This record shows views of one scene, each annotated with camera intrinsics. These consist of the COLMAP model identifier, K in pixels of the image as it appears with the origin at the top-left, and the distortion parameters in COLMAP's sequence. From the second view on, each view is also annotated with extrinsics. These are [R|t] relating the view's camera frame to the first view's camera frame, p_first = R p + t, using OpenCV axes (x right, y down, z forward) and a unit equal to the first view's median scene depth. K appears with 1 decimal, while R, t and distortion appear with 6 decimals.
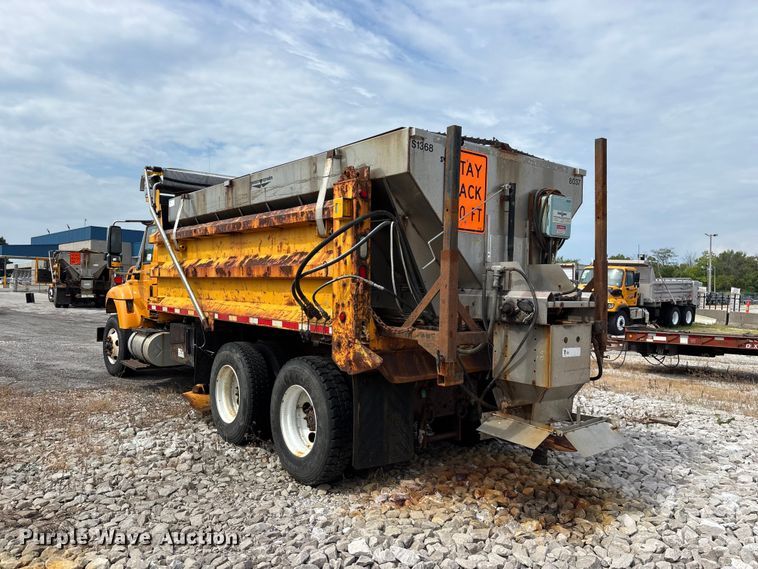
lens RADIAL K [[574.7, 0, 375.7], [0, 574.7, 287.9], [0, 0, 1]] dist [0.066397, -0.062606]
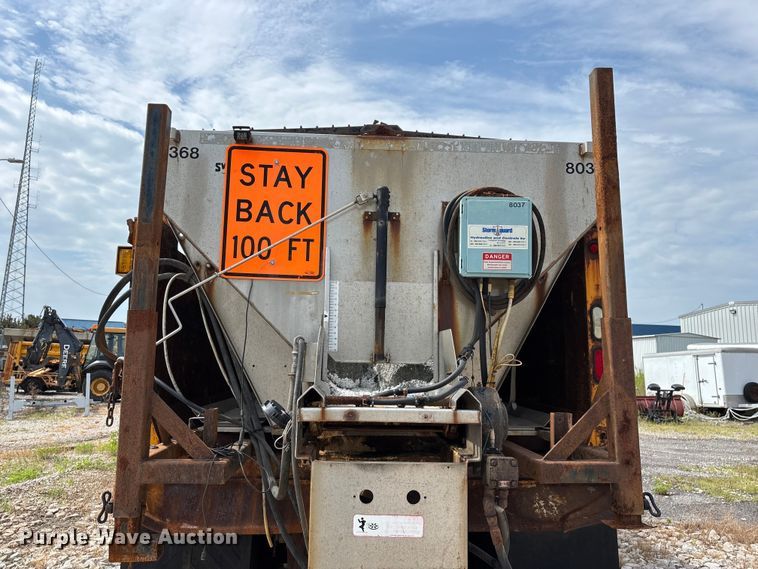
lens RADIAL K [[574.7, 0, 375.7], [0, 574.7, 287.9], [0, 0, 1]] dist [0.066397, -0.062606]
pose [[0.809871, -0.081602, -0.580905, 0.484158], [-0.003017, 0.989685, -0.143232, -0.004695], [0.586600, 0.117752, 0.801271, 0.494487]]
